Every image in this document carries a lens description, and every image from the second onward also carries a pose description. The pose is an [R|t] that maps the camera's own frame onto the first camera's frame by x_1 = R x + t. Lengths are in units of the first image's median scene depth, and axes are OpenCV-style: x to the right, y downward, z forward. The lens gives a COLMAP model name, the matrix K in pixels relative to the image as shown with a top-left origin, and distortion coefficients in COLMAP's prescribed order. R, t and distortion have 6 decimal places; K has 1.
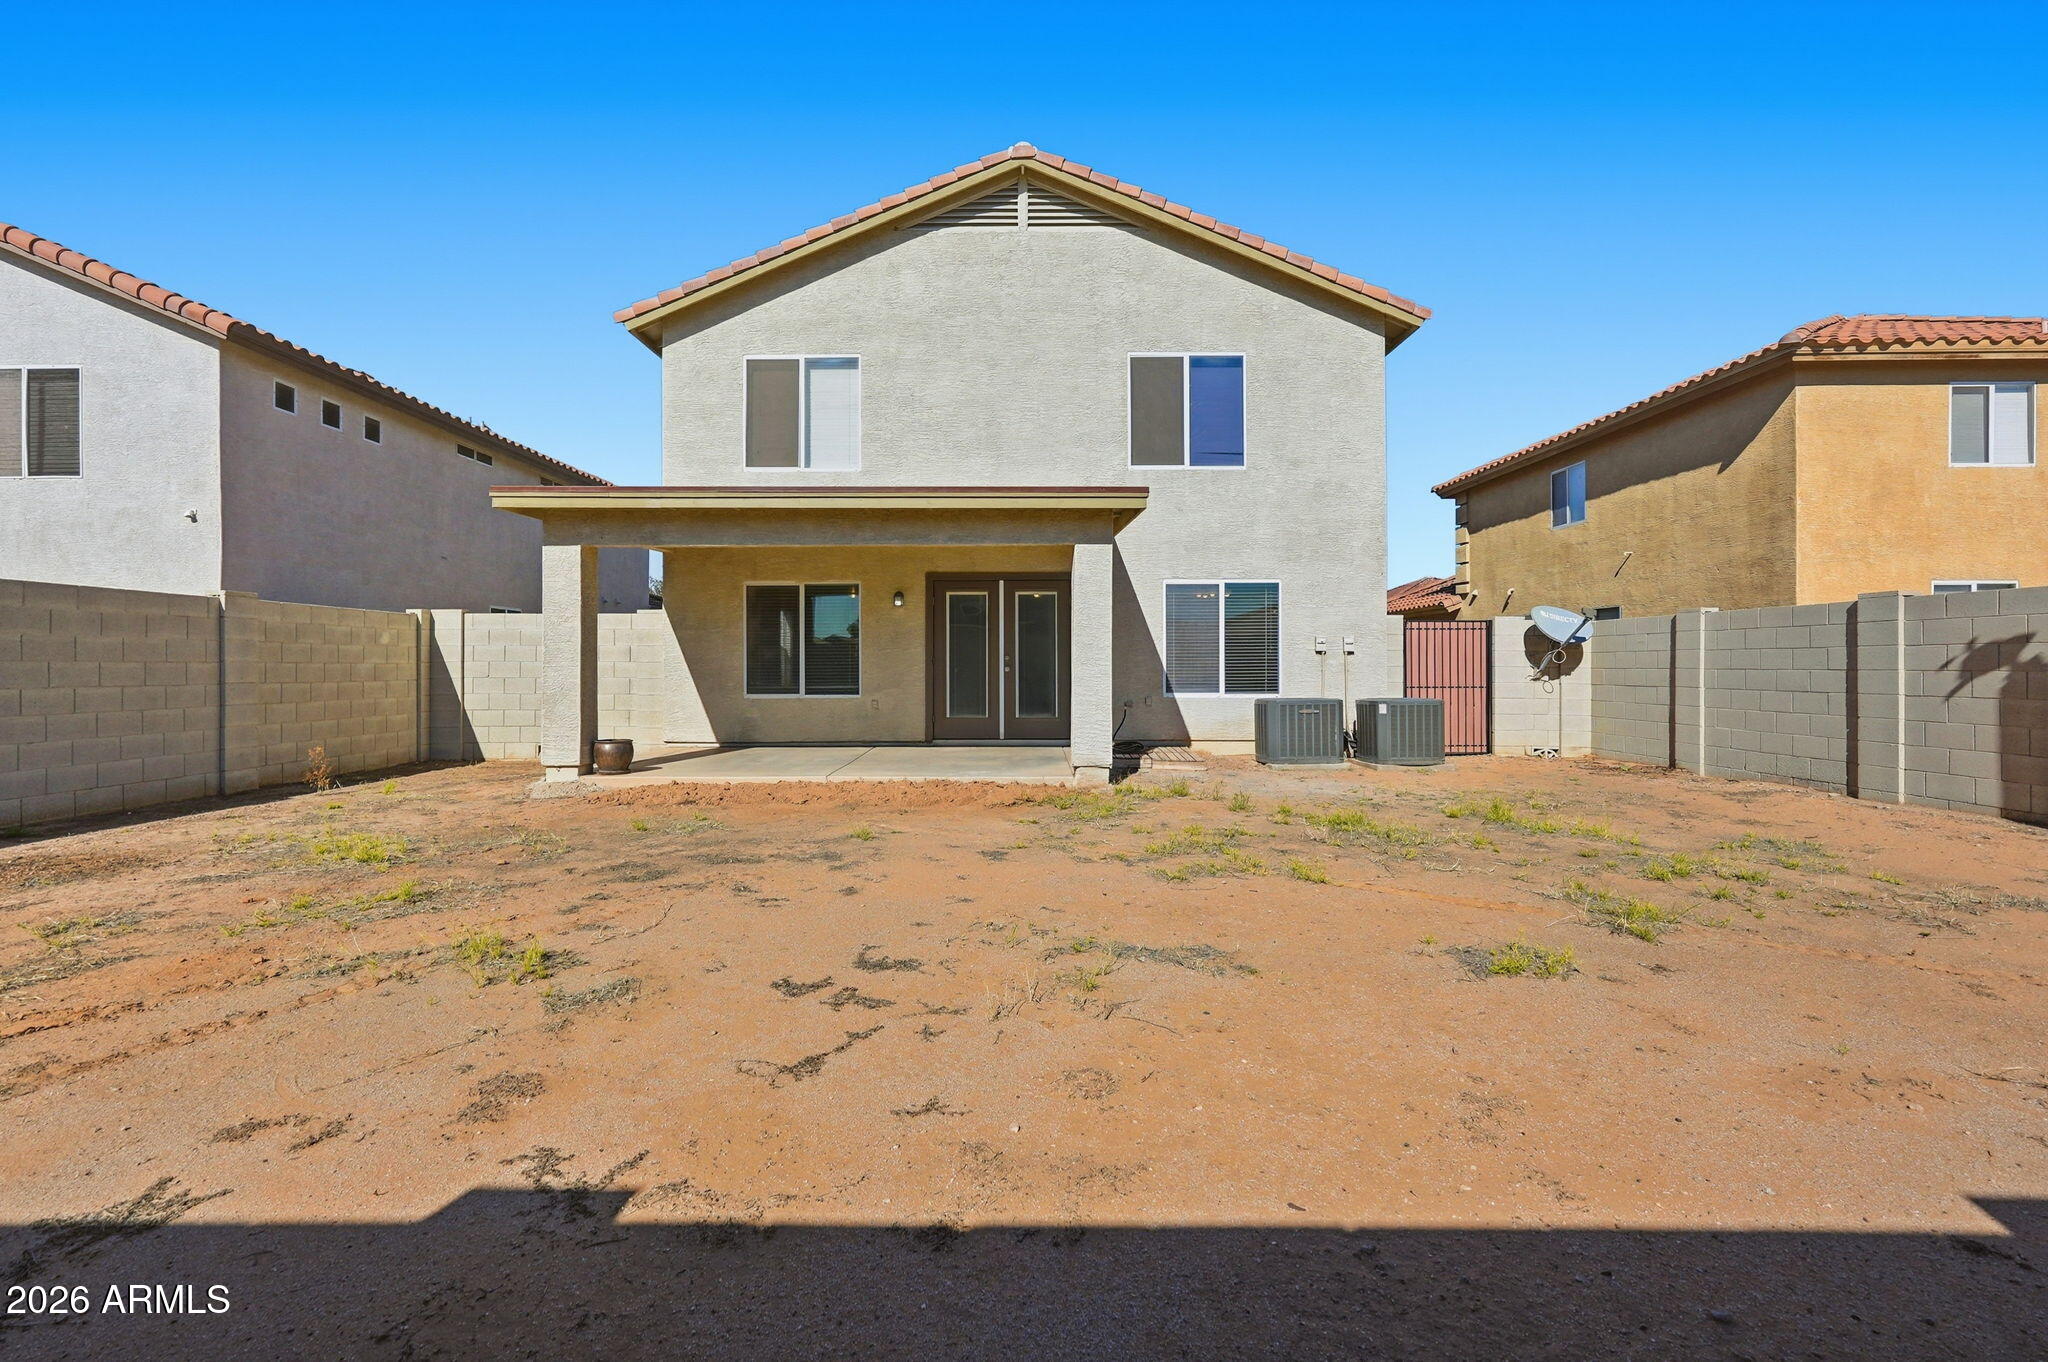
lens RADIAL K [[911.1, 0, 1028.5], [0, 911.1, 673.5], [0, 0, 1]] dist [-0.003500, -0.000992]
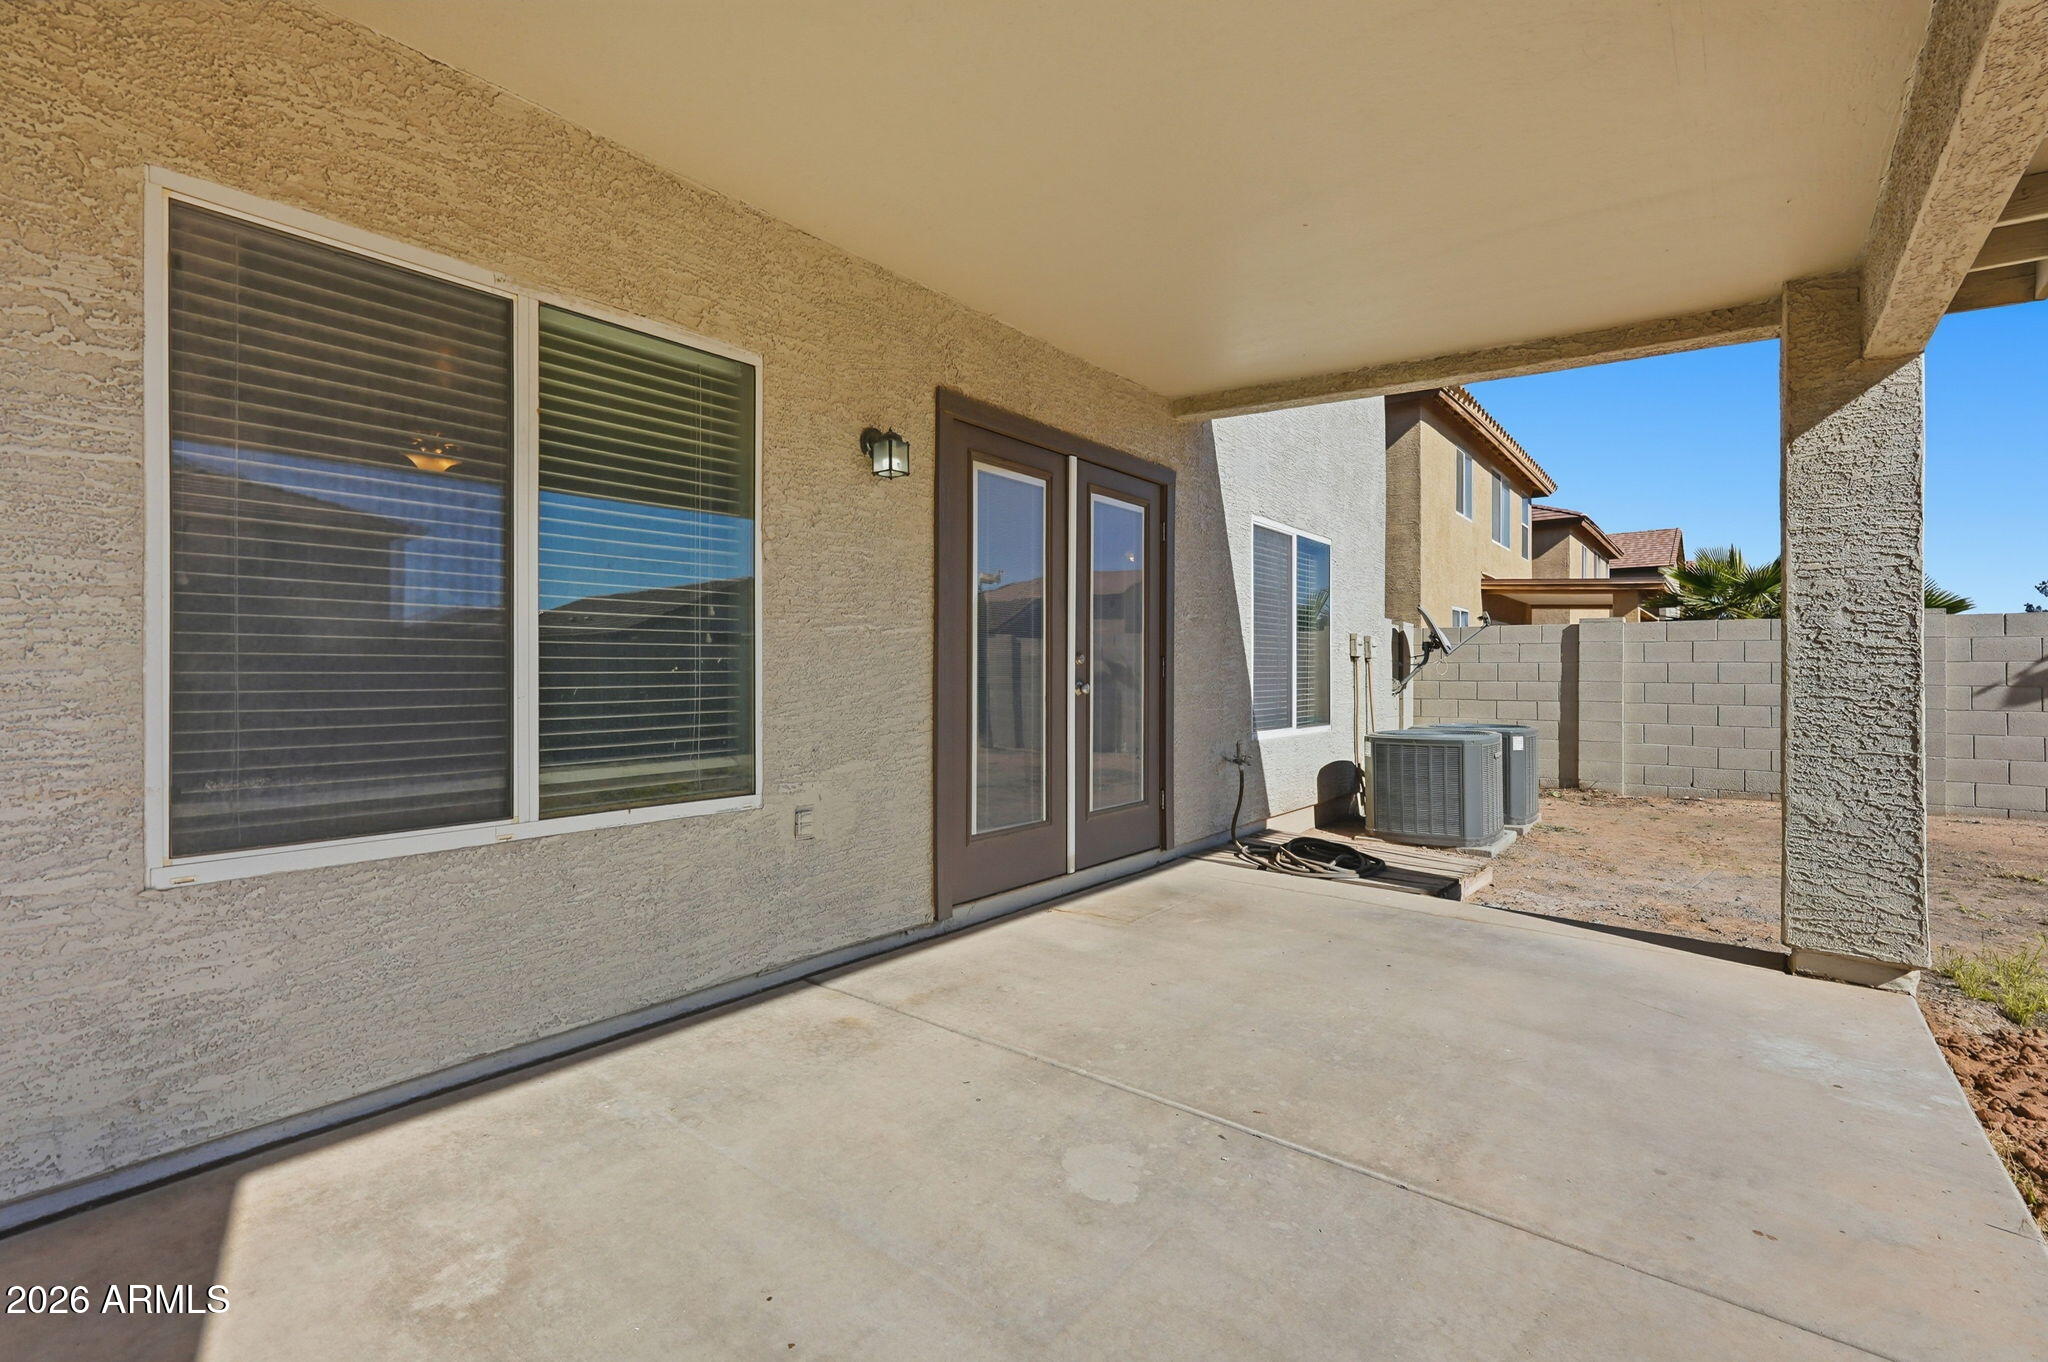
lens RADIAL K [[911.1, 0, 1016.9], [0, 911.1, 672.1], [0, 0, 1]] dist [-0.003500, -0.000992]
pose [[0.607049, 0.003983, 0.794655, -0.348183], [-0.003543, 0.999991, -0.002305, -0.011423], [-0.794657, -0.001416, 0.607057, 0.784908]]
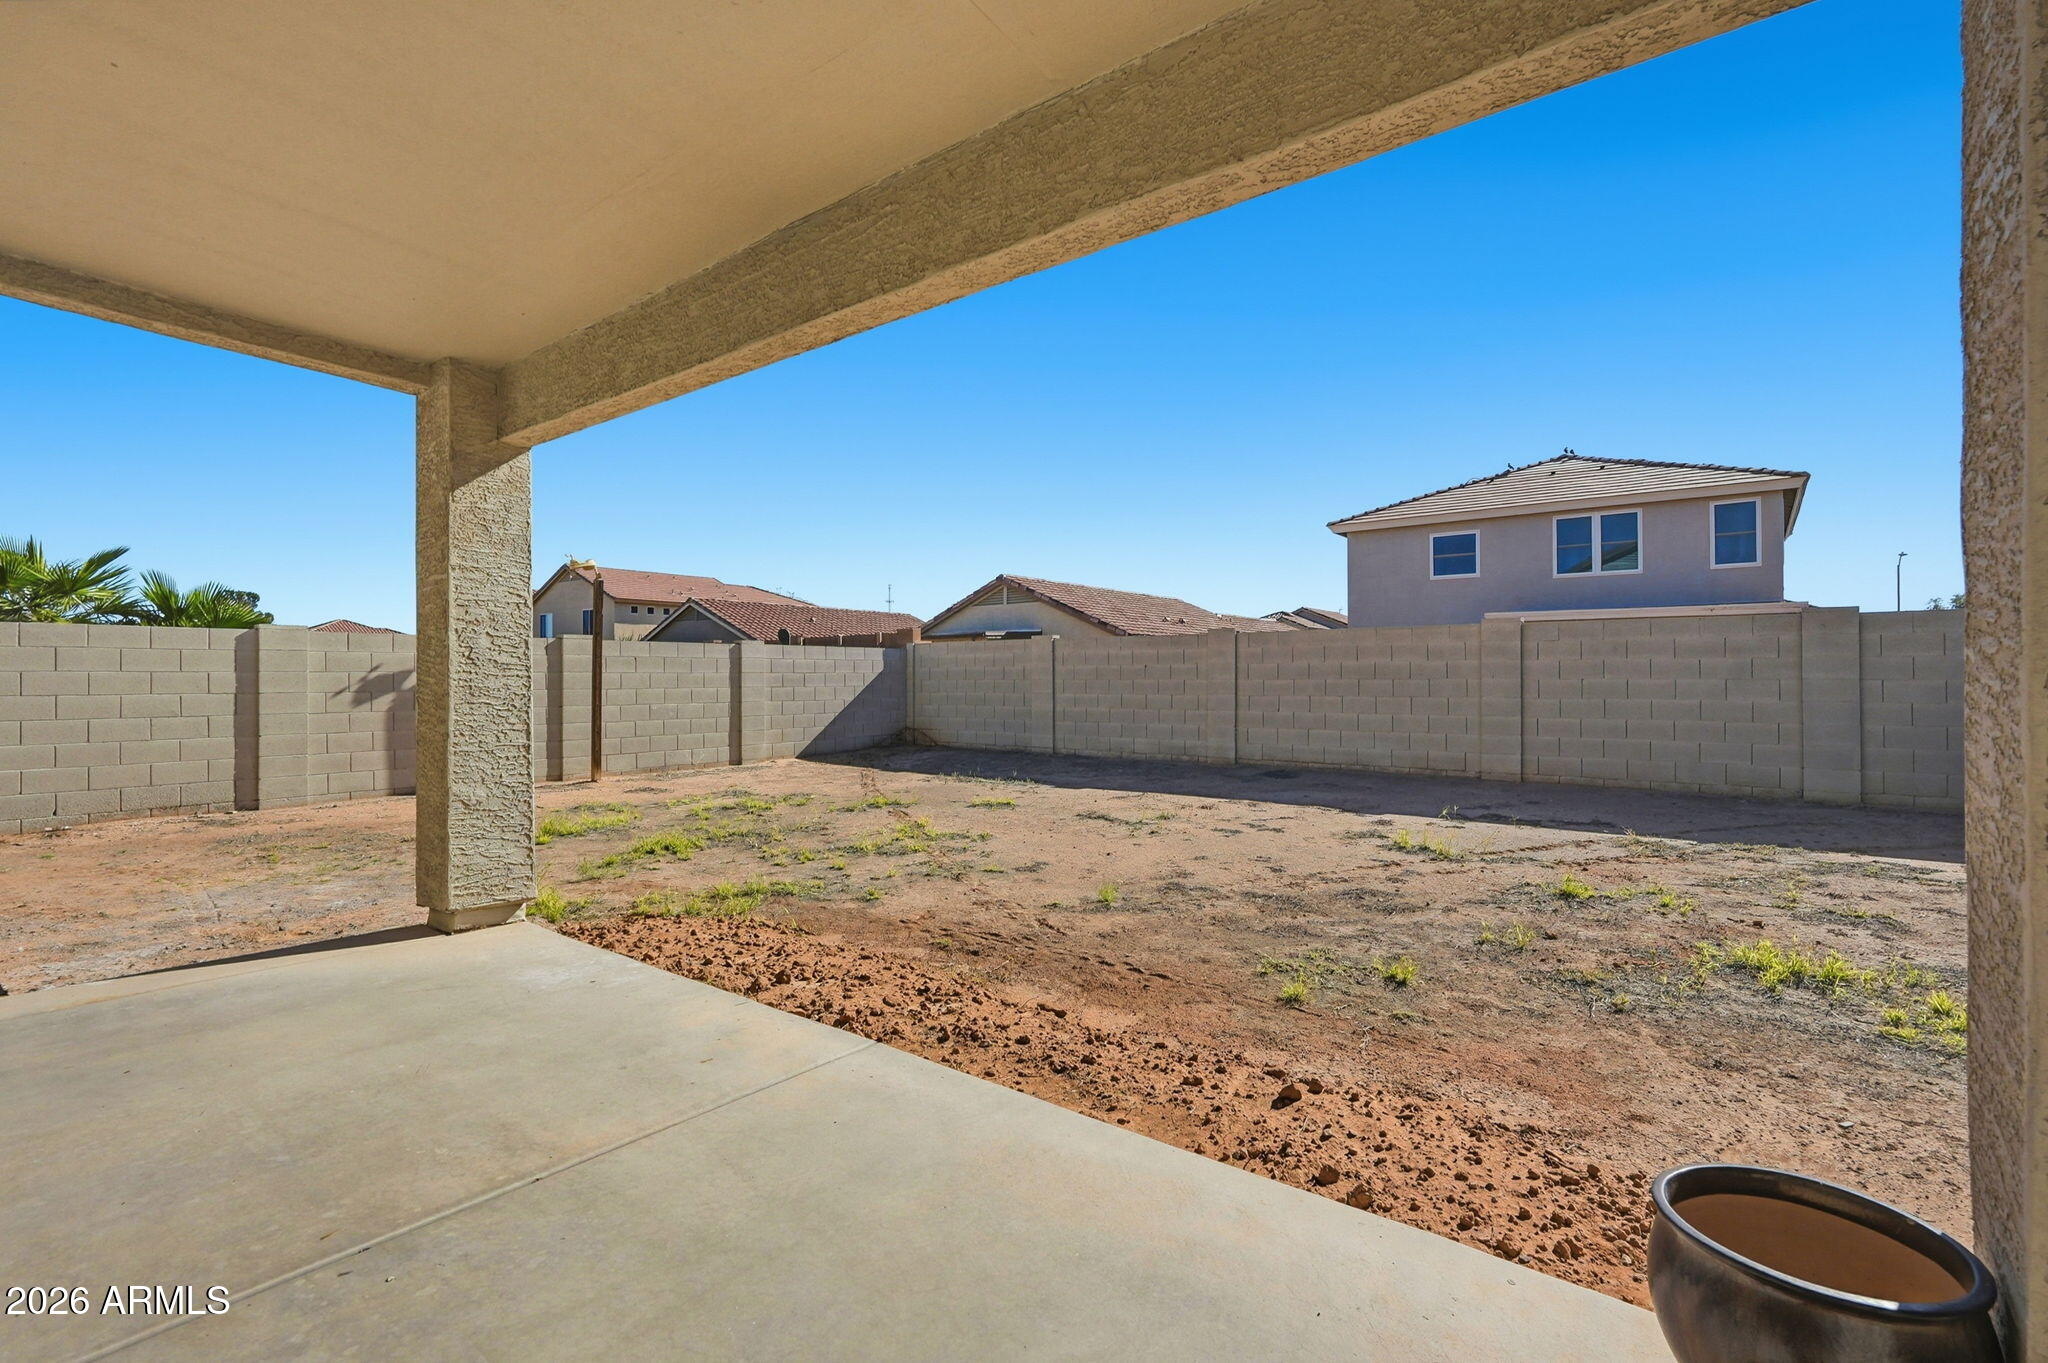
lens RADIAL K [[911.1, 0, 1017.5], [0, 911.1, 680.5], [0, 0, 1]] dist [-0.003500, -0.000992]
pose [[-0.798444, 0.004228, 0.602054, -0.350183], [0.006751, 0.999975, 0.001931, -0.012524], [-0.602031, 0.005606, -0.798453, 0.863718]]
